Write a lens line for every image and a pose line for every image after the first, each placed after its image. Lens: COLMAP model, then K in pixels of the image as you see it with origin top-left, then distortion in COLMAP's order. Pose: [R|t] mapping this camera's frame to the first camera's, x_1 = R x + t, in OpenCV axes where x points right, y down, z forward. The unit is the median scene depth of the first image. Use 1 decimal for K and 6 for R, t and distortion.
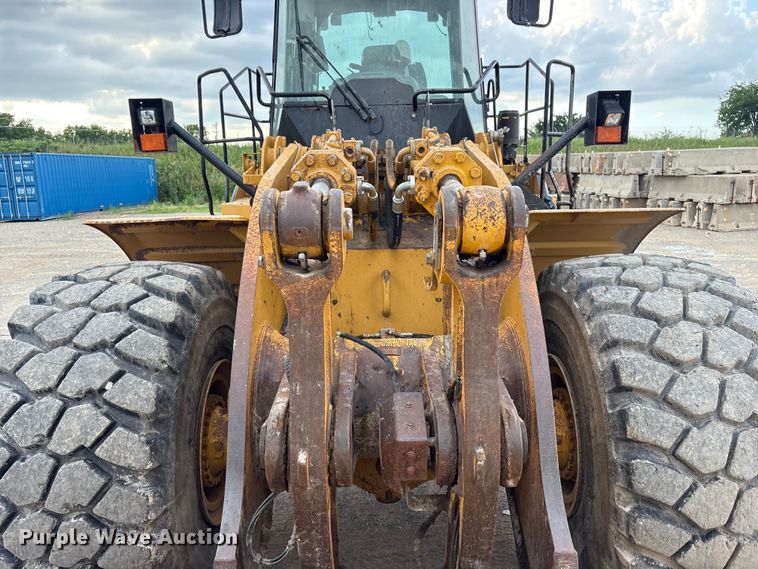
lens RADIAL K [[574.6, 0, 379.0], [0, 574.6, 284.5], [0, 0, 1]] dist [0.061113, -0.063821]
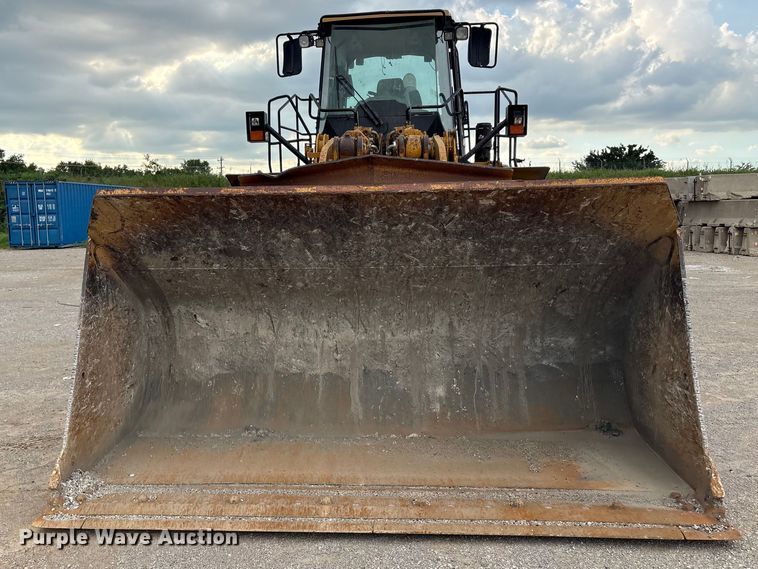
lens RADIAL K [[695.9, 0, 356.3], [0, 695.9, 292.5], [0, 0, 1]] dist [0.089444, -0.114855]
pose [[0.997508, 0.010295, -0.069794, 0.053096], [-0.016218, 0.996262, -0.084849, 0.307957], [0.068659, 0.085770, 0.993946, -0.802955]]
